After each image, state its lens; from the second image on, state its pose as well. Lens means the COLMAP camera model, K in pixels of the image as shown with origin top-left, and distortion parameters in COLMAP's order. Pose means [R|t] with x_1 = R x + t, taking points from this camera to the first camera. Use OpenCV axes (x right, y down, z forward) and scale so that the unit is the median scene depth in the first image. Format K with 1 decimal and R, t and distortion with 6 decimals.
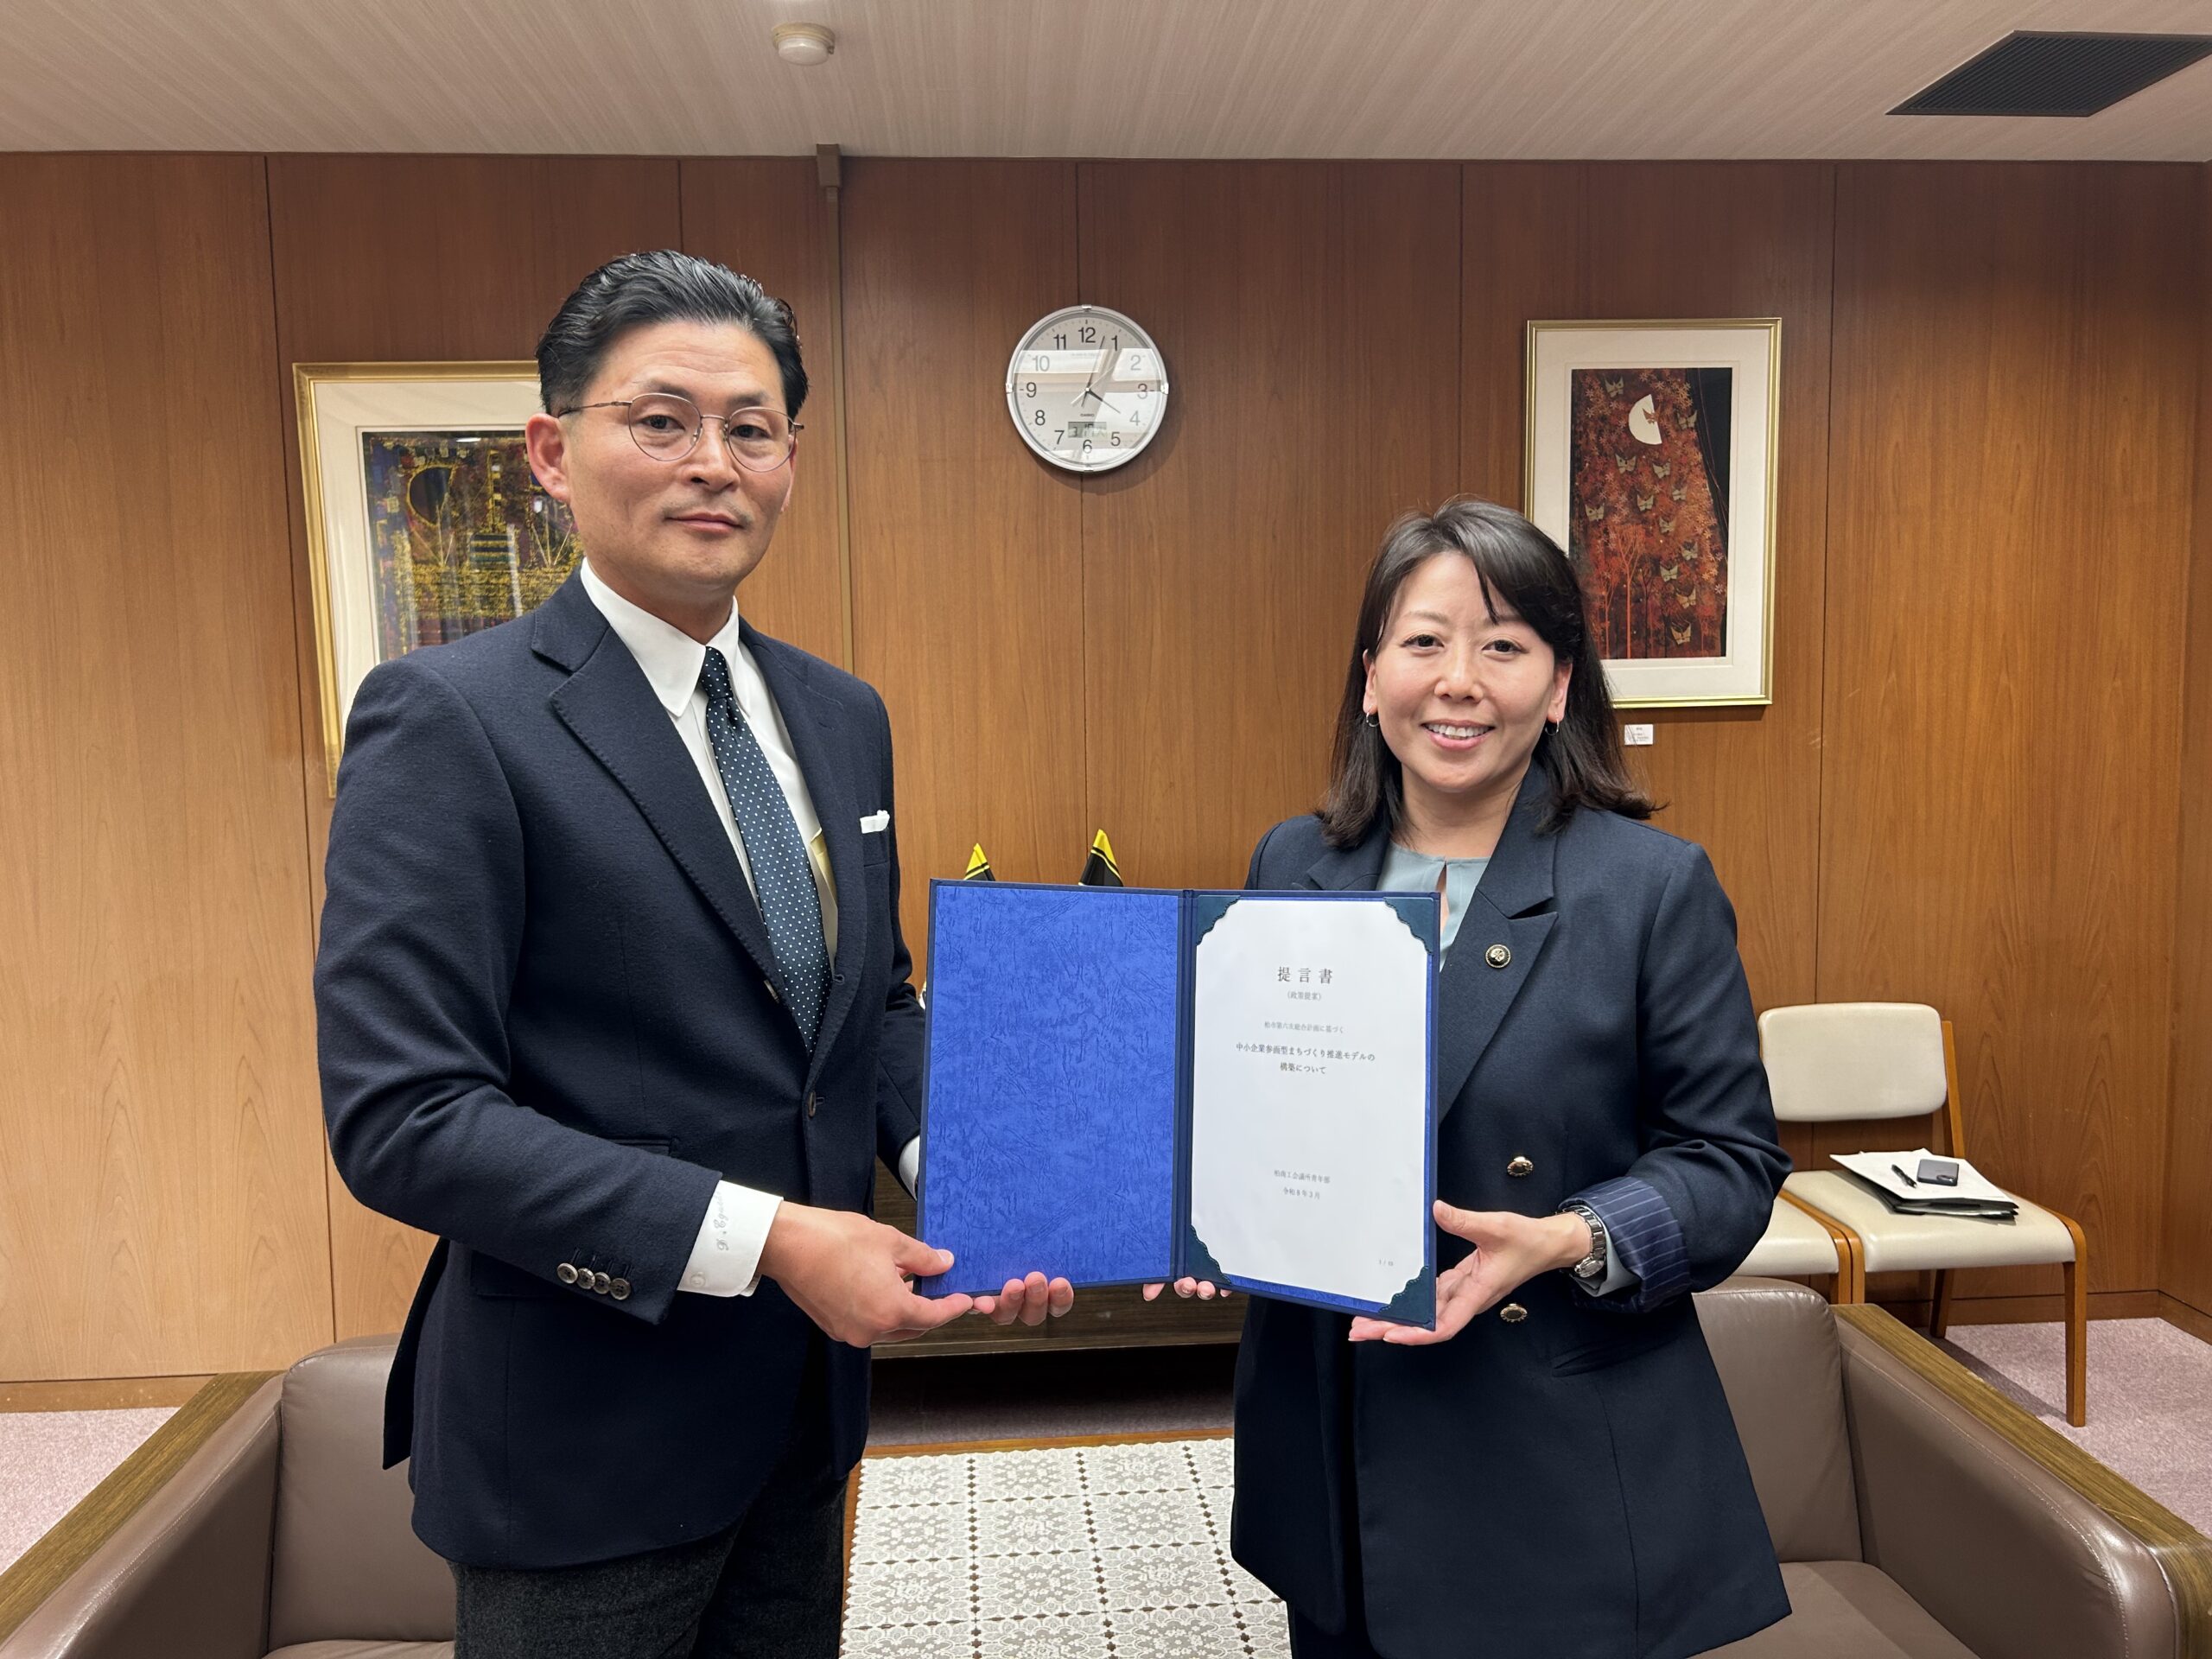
lens RADIAL K [[1656.6, 0, 1096.1], [0, 1656.6, 832.4], [0, 0, 1]] dist [0.044804, -0.055969]
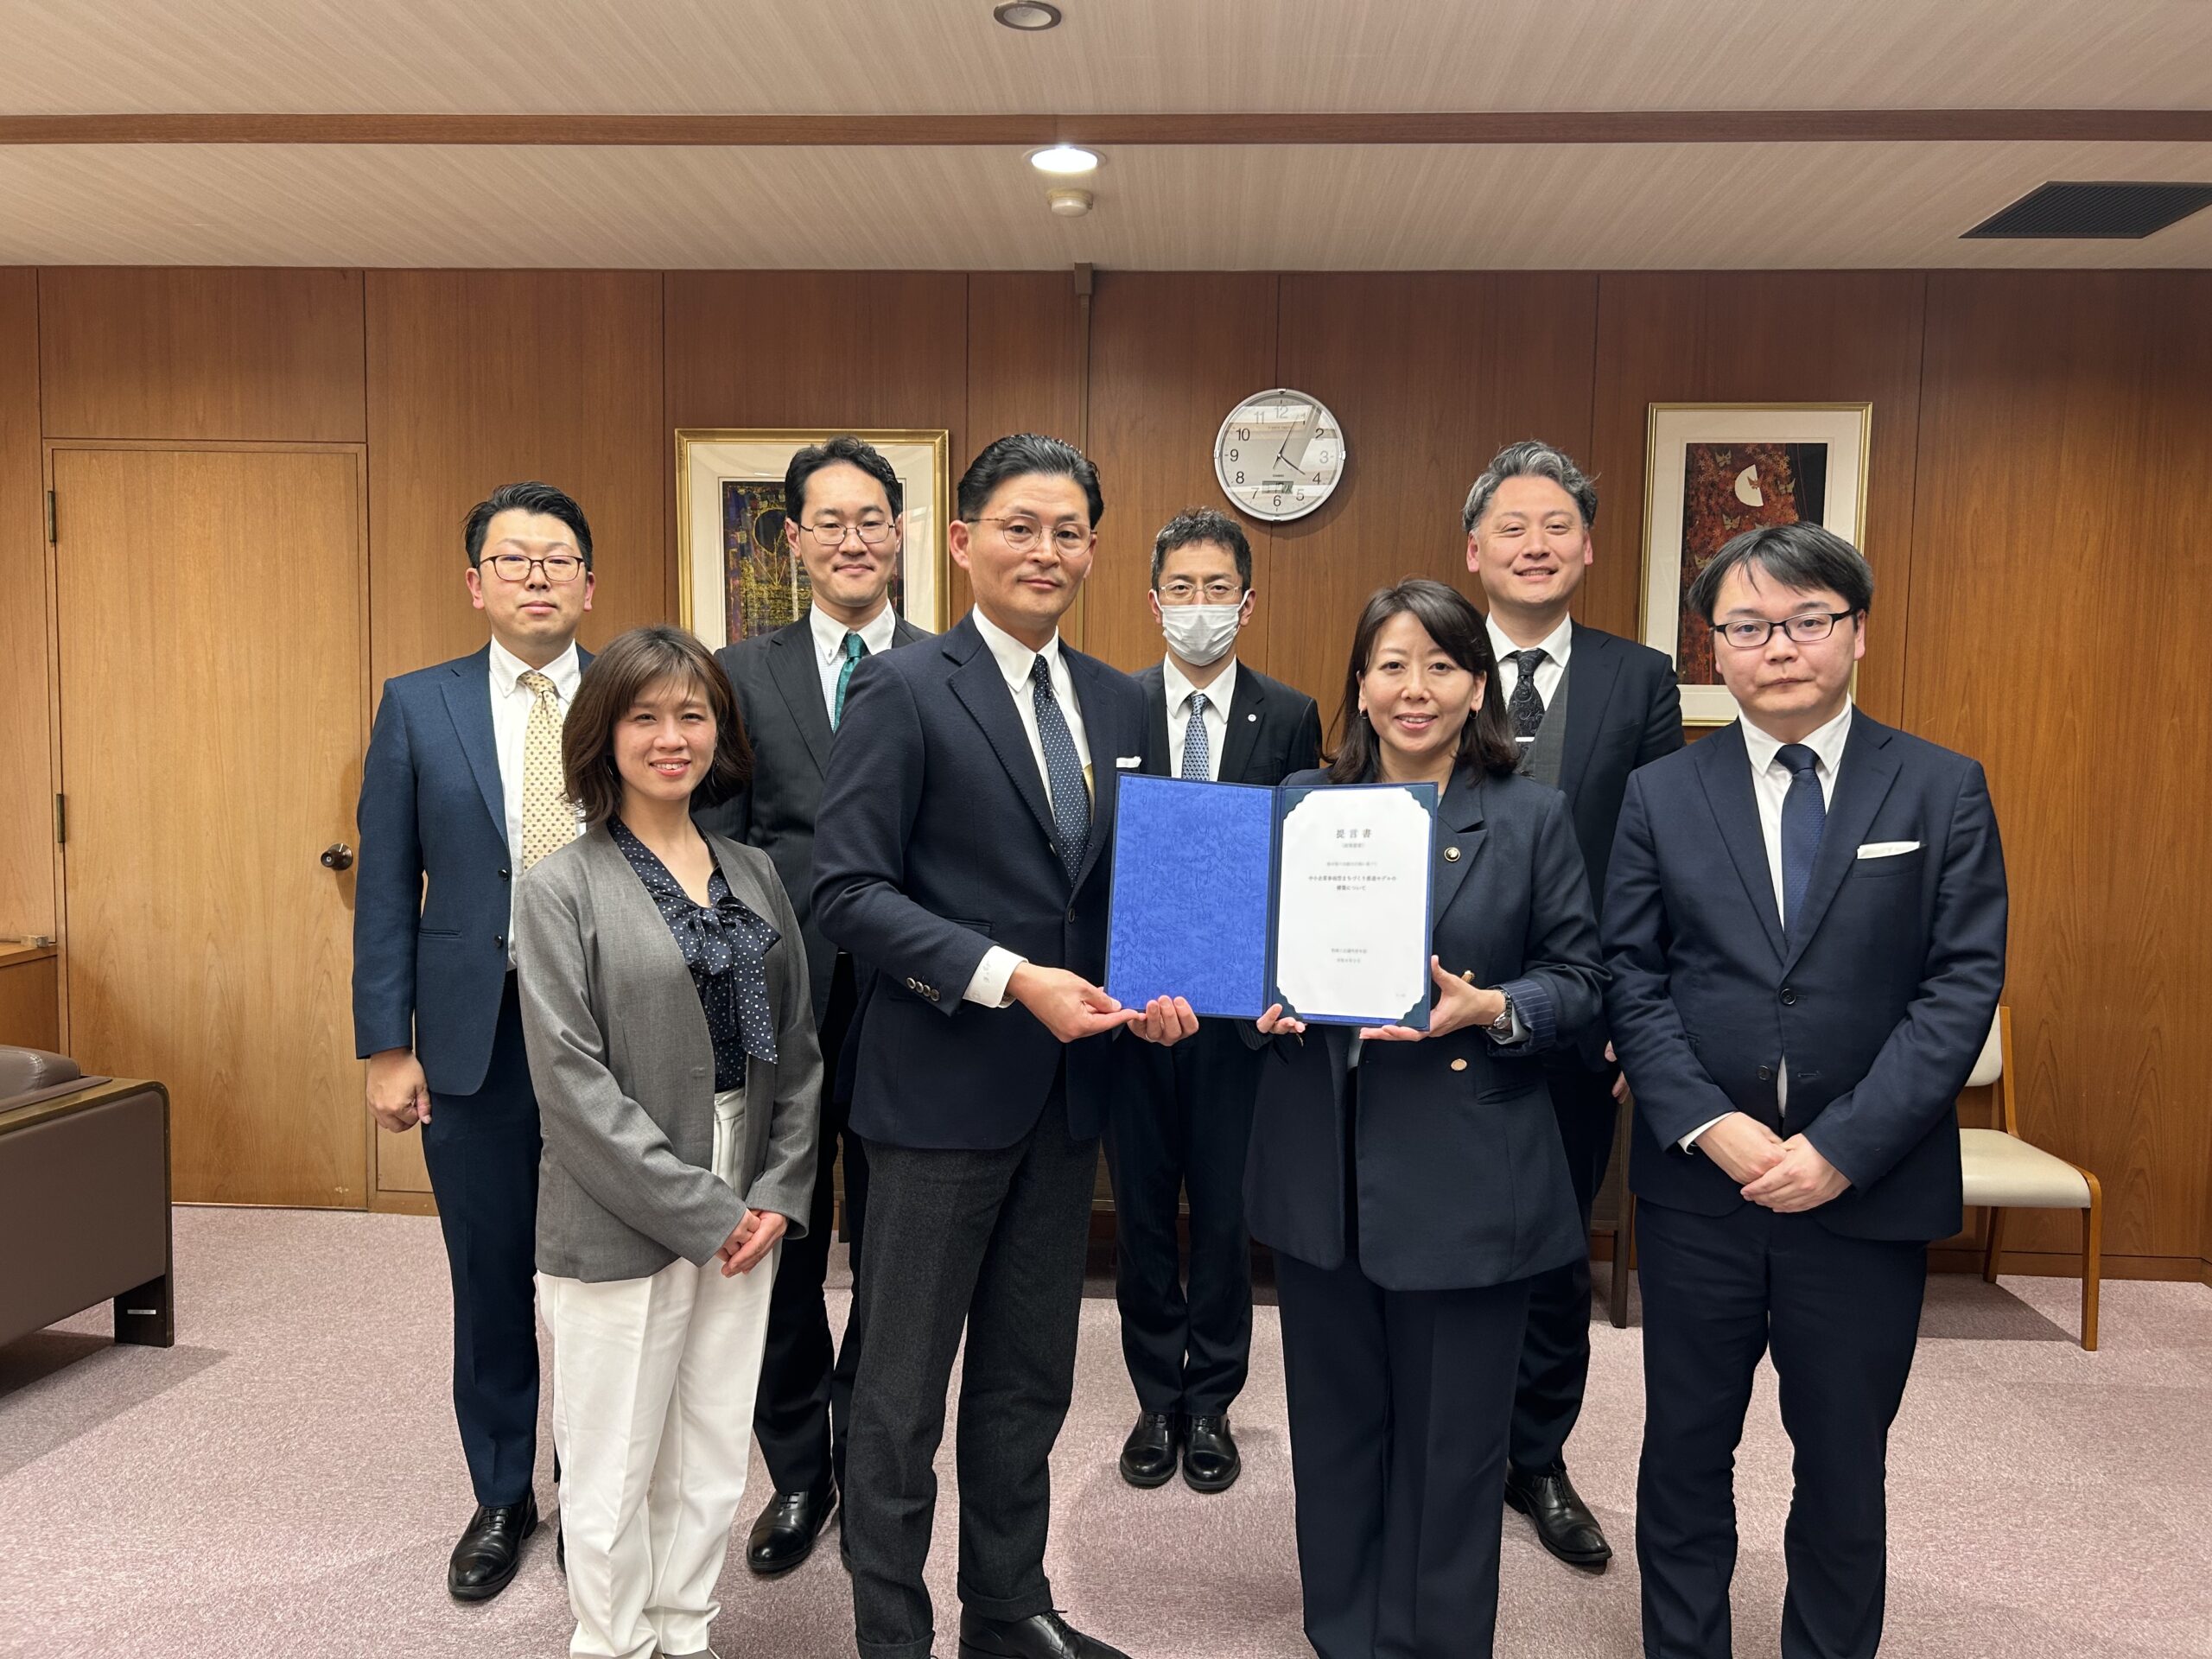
lens RADIAL K [[1656.6, 0, 1093.9], [0, 1656.6, 826.2], [0, 0, 1]] dist [0.044804, -0.055969]
pose [[0.990878, 0.043363, -0.127591, 0.028068], [-0.044626, 0.998979, -0.007054, 0.026873], [0.127155, 0.012684, 0.991802, -0.252211]]
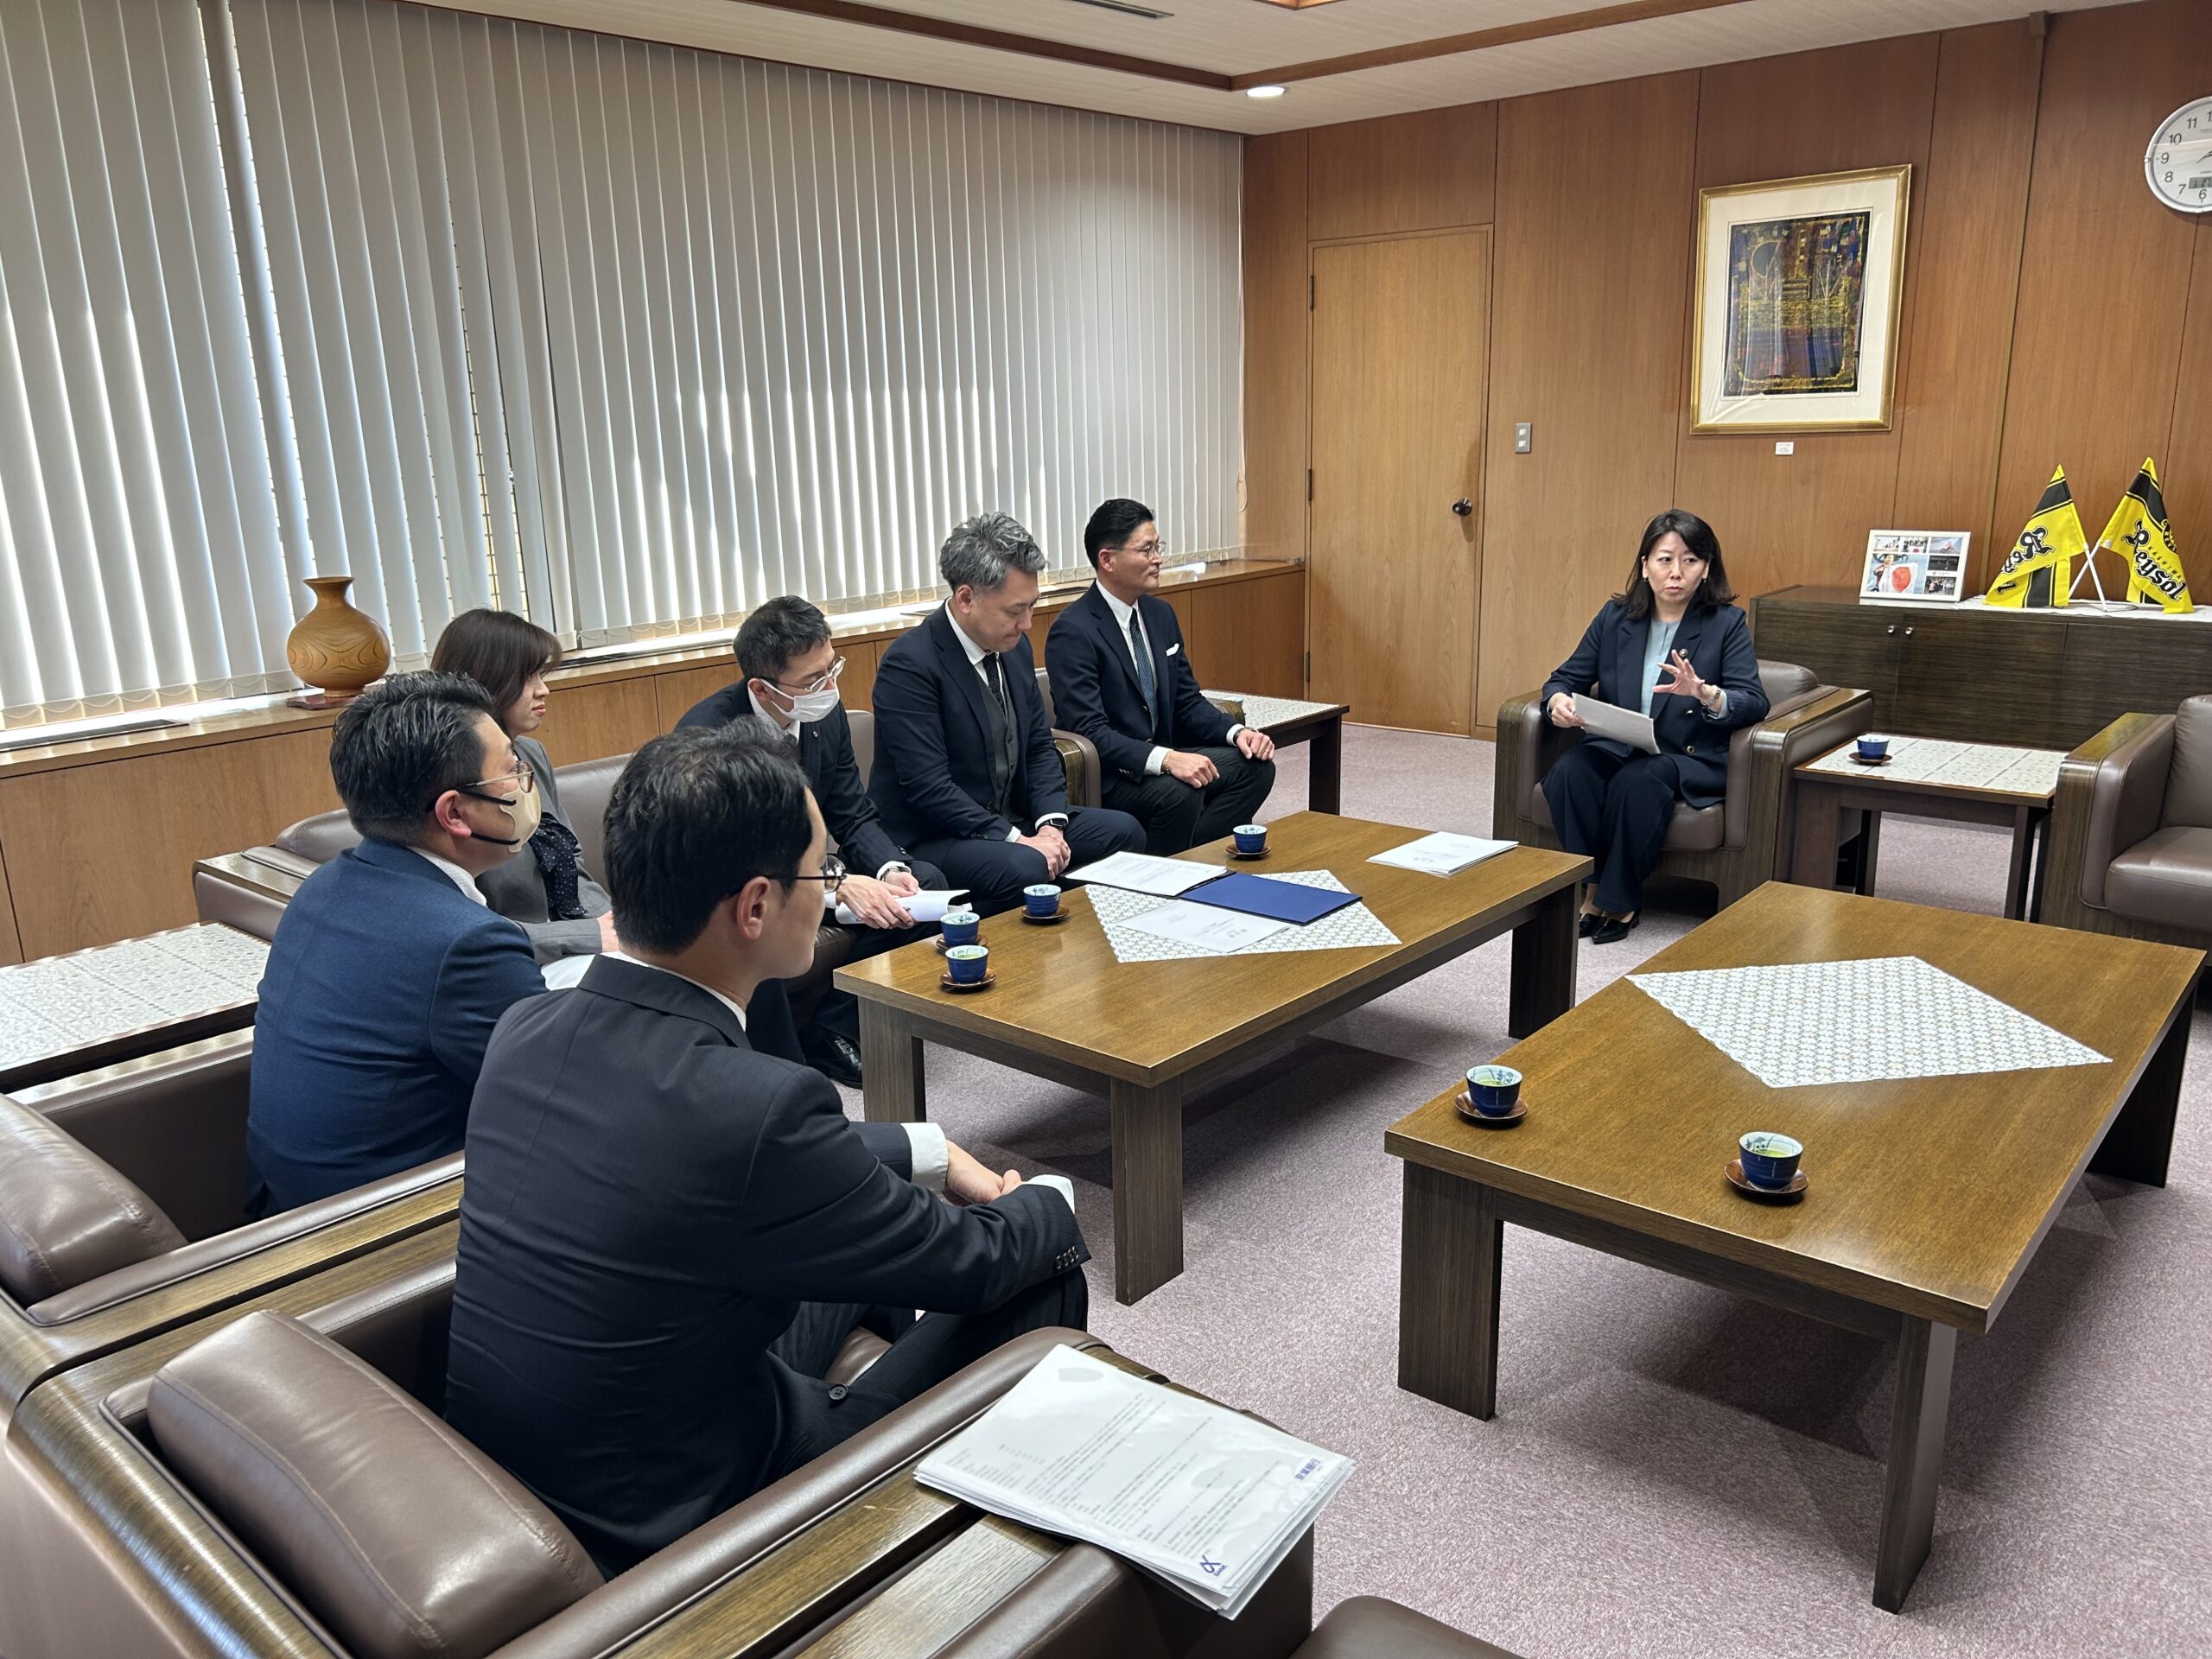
lens RADIAL K [[1656.6, 0, 1098.8], [0, 1656.6, 856.1], [0, 0, 1]] dist [0.044804, -0.055969]
pose [[0.702585, 0.183940, -0.687415, 0.437517], [-0.044962, 0.975559, 0.215088, 0.067319], [0.710178, -0.120210, 0.693684, -0.805201]]
